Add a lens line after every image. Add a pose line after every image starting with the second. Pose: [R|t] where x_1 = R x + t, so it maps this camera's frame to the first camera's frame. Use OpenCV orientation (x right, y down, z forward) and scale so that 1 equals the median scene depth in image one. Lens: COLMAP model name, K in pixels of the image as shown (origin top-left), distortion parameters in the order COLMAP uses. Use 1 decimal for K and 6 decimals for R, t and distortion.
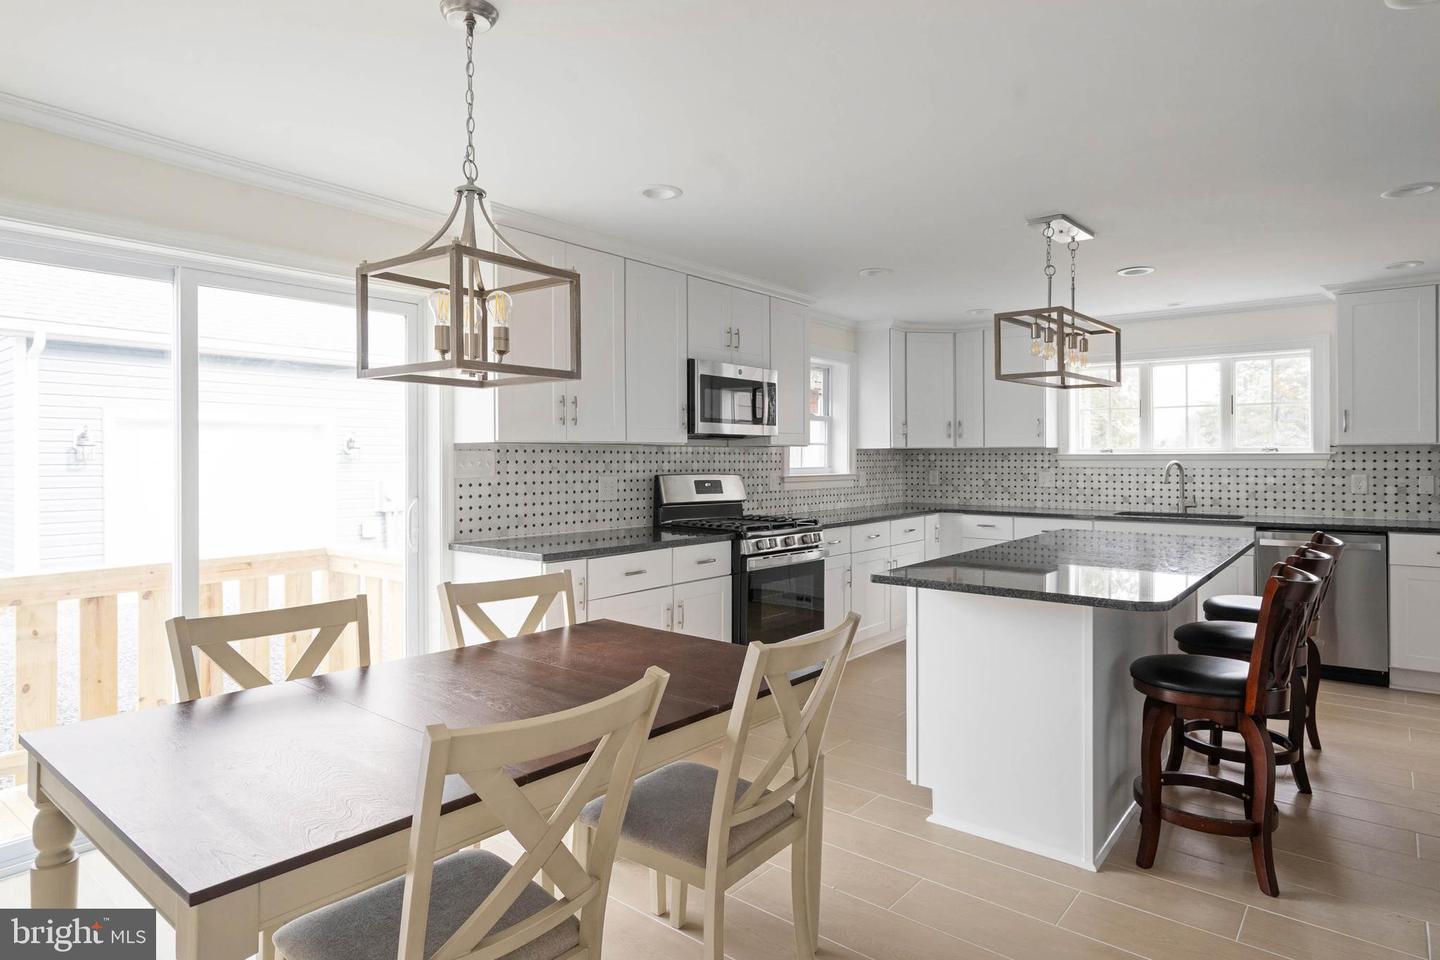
lens RADIAL K [[826.7, 0, 720.0], [0, 826.7, 456.1], [0, 0, 1]] dist [0.001523, 0.000473]
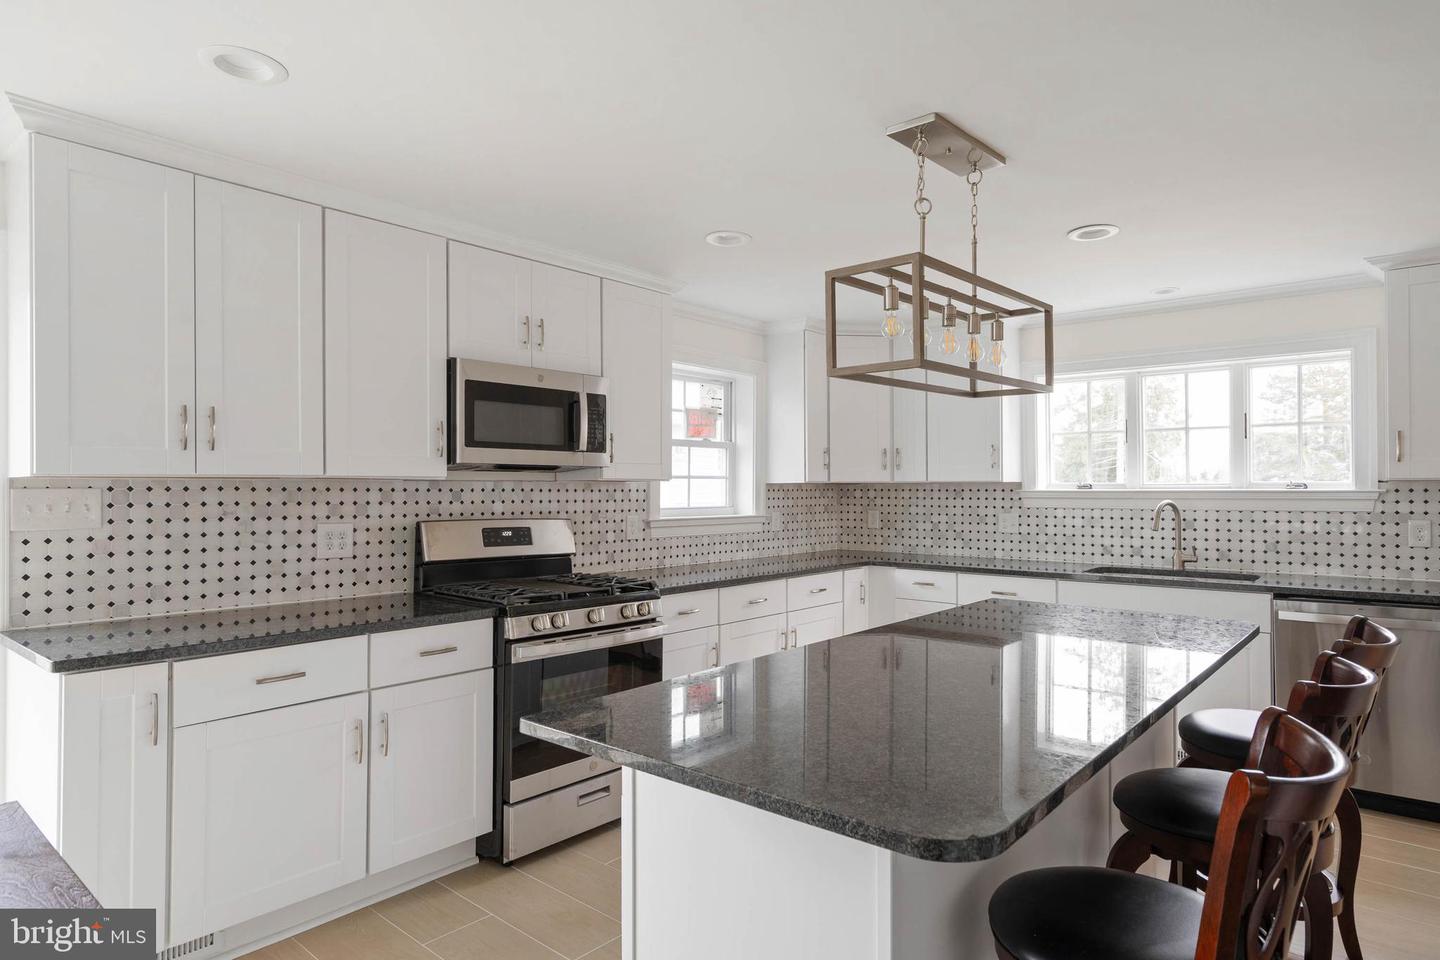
lens RADIAL K [[849.2, 0, 720.0], [0, 849.2, 480.0], [0, 0, 1]] dist [0.001299, 0.000195]
pose [[0.999615, 0.000757, -0.027742, 0.167573], [-0.001014, 0.999957, -0.009235, -0.005256], [0.027734, 0.009260, 0.999572, 0.221015]]
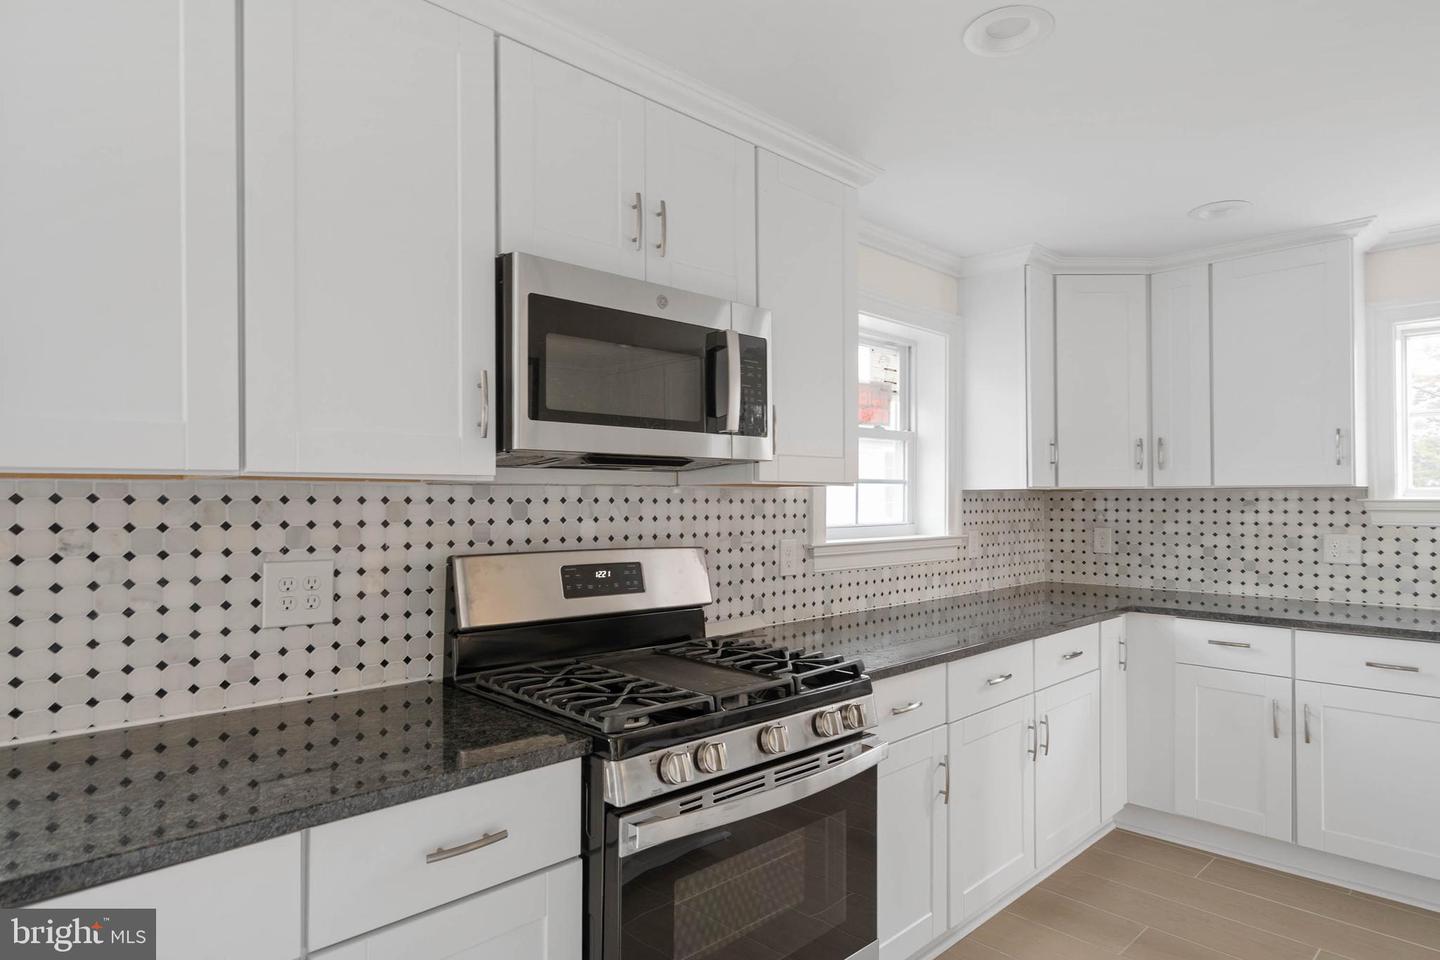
lens RADIAL K [[843.7, 0, 720.1], [0, 843.7, 488.1], [0, 0, 1]] dist [0.003734, 0.001164]
pose [[0.992592, -0.002329, -0.121476, 0.085618], [0.000957, 0.999935, -0.011352, -0.004544], [0.121494, 0.011152, 0.992530, 0.493730]]
